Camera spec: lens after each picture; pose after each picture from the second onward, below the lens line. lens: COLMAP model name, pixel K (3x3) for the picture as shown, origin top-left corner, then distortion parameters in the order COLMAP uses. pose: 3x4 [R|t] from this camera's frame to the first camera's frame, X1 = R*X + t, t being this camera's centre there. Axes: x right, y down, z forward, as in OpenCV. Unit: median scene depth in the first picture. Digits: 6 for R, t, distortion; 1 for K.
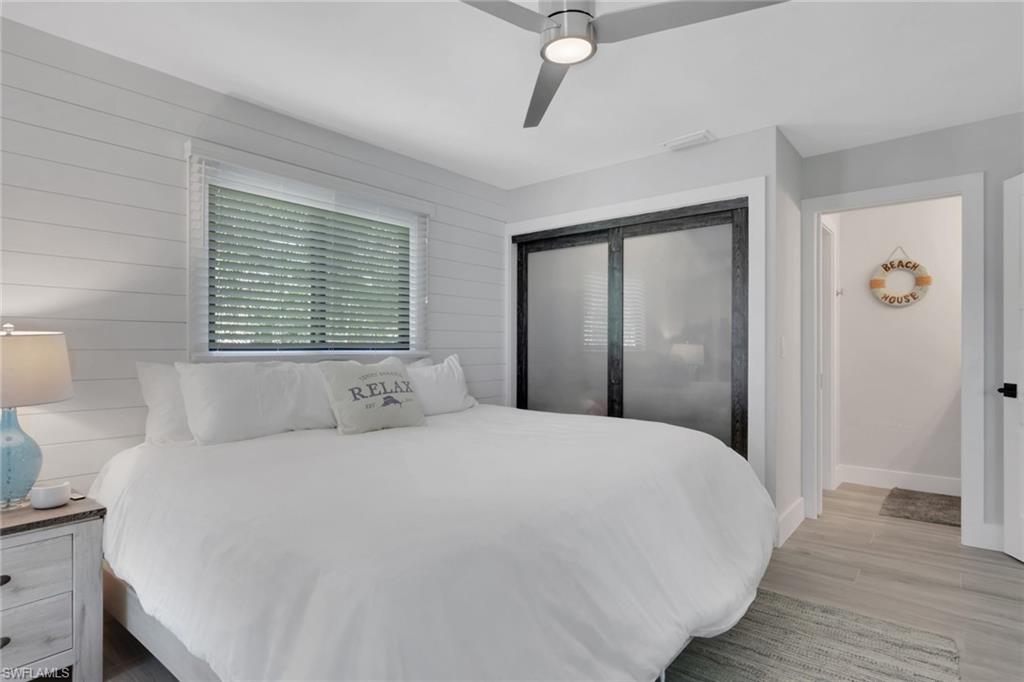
lens RADIAL K [[524.2, 0, 516.5], [0, 524.2, 333.8], [0, 0, 1]] dist [-0.000504, -0.000088]
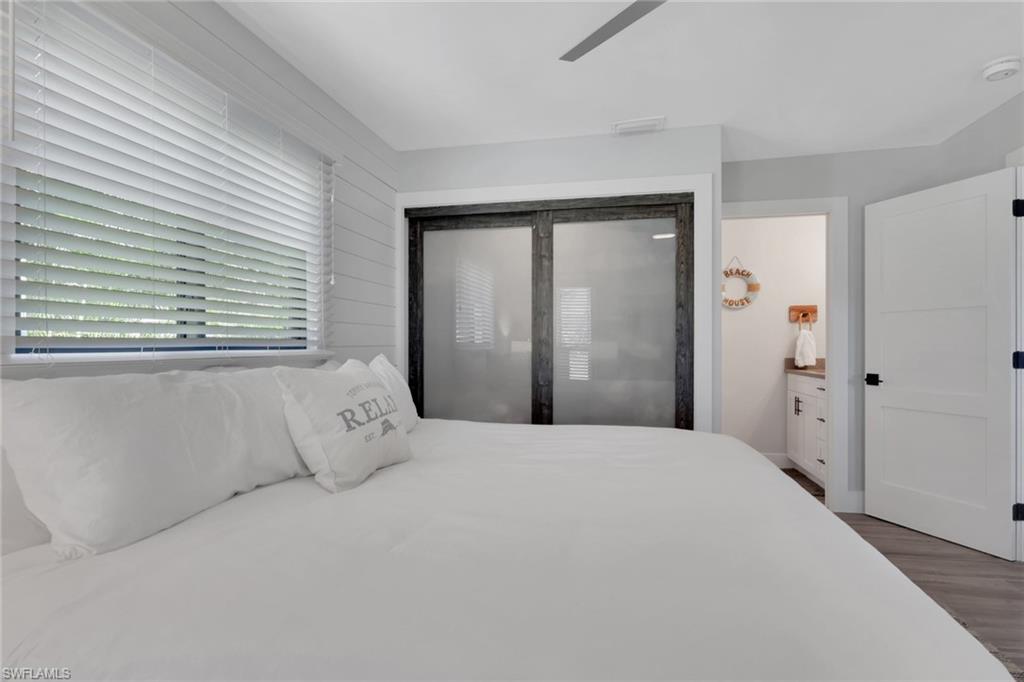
lens RADIAL K [[524.2, 0, 516.5], [0, 524.2, 333.8], [0, 0, 1]] dist [-0.000504, -0.000088]
pose [[0.890927, 0.007354, 0.454086, -0.270983], [-0.008754, 0.999961, 0.000982, 0.007150], [-0.454061, -0.004850, 0.890957, 0.238335]]
